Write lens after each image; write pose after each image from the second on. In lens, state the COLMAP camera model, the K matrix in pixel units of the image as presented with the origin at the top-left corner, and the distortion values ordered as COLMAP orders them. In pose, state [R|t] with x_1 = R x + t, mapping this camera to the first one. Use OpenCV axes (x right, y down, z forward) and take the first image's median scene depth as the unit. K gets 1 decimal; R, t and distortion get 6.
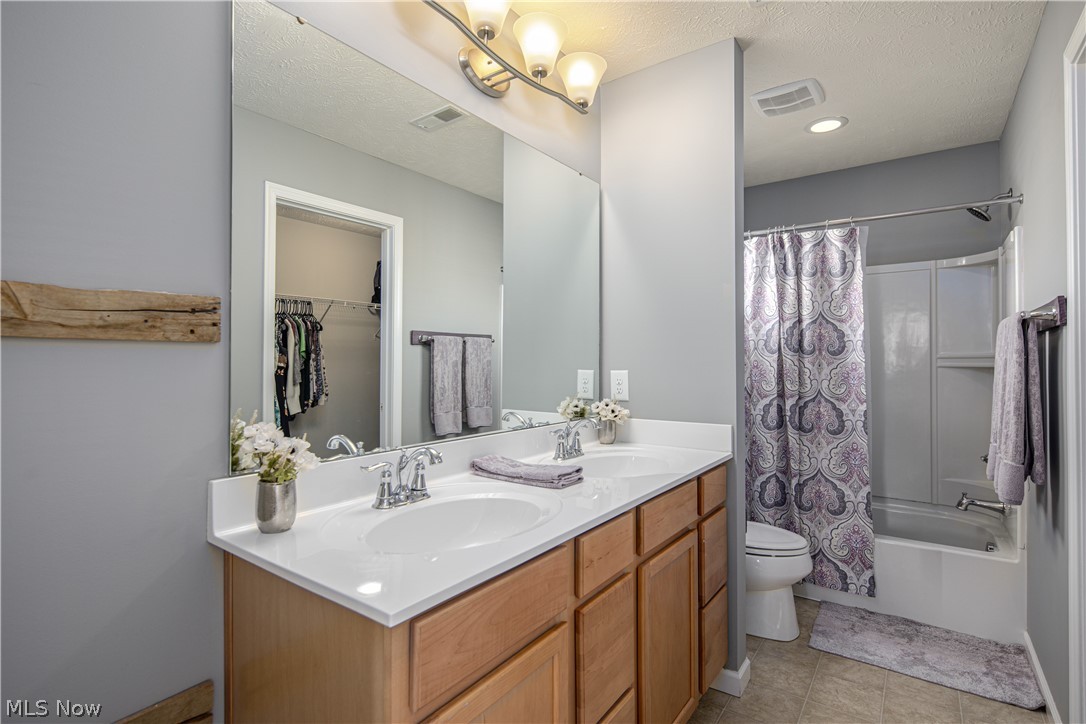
lens RADIAL K [[529.9, 0, 551.6], [0, 529.9, 357.8], [0, 0, 1]] dist [0.006627, -0.006030]
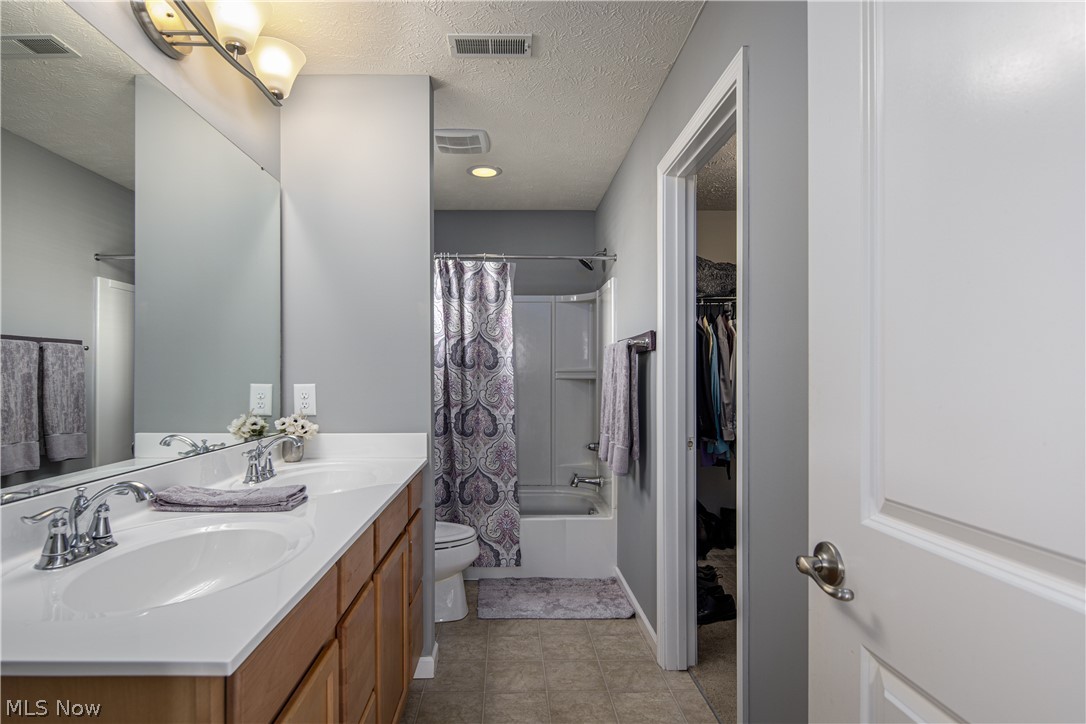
lens RADIAL K [[529.9, 0, 511.9], [0, 529.9, 379.0], [0, 0, 1]] dist [0.006627, -0.006030]
pose [[0.824471, -0.004443, 0.565887, -0.125368], [-0.004404, 0.999889, 0.014267, -0.000529], [-0.565887, -0.014255, 0.824360, 0.003622]]
